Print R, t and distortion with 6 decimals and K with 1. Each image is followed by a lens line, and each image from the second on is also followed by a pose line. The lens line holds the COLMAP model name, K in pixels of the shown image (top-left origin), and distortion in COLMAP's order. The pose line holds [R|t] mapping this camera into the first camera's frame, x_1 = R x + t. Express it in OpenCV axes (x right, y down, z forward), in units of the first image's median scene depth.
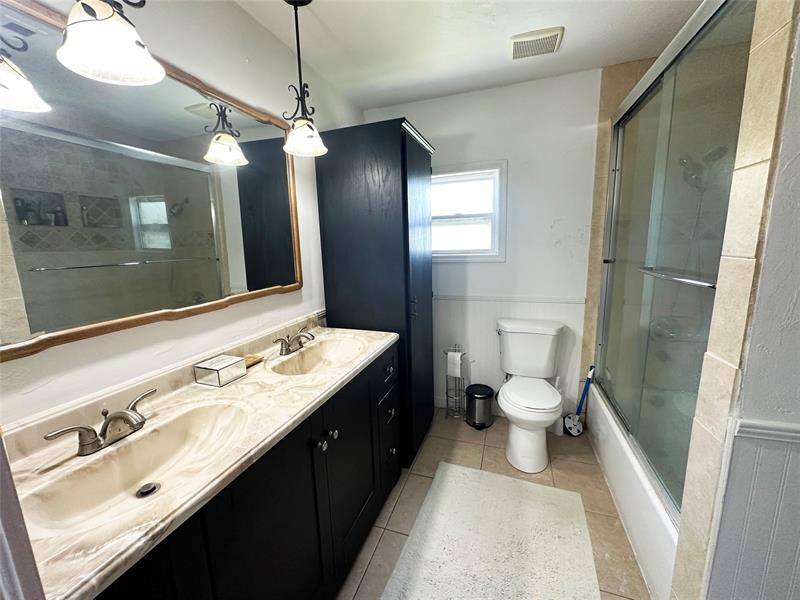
lens RADIAL K [[317.9, 0, 400.0], [0, 317.9, 300.0], [0, 0, 1]] dist [-0.000394, -0.000133]
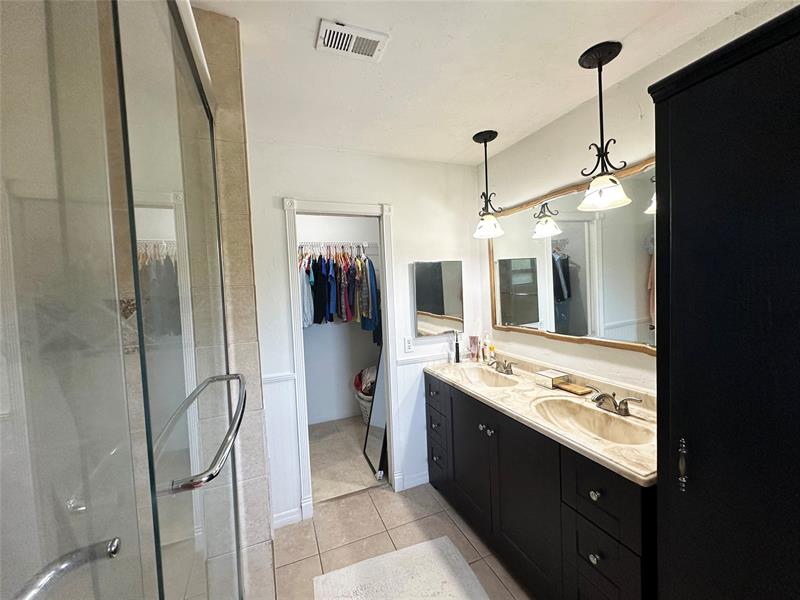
lens RADIAL K [[317.9, 0, 400.0], [0, 317.9, 300.0], [0, 0, 1]] dist [-0.000394, -0.000133]
pose [[-0.752091, 0.094970, -0.652181, 0.935166], [-0.042946, 0.980398, 0.192290, -0.411712], [0.657659, 0.172629, -0.733269, 1.571856]]
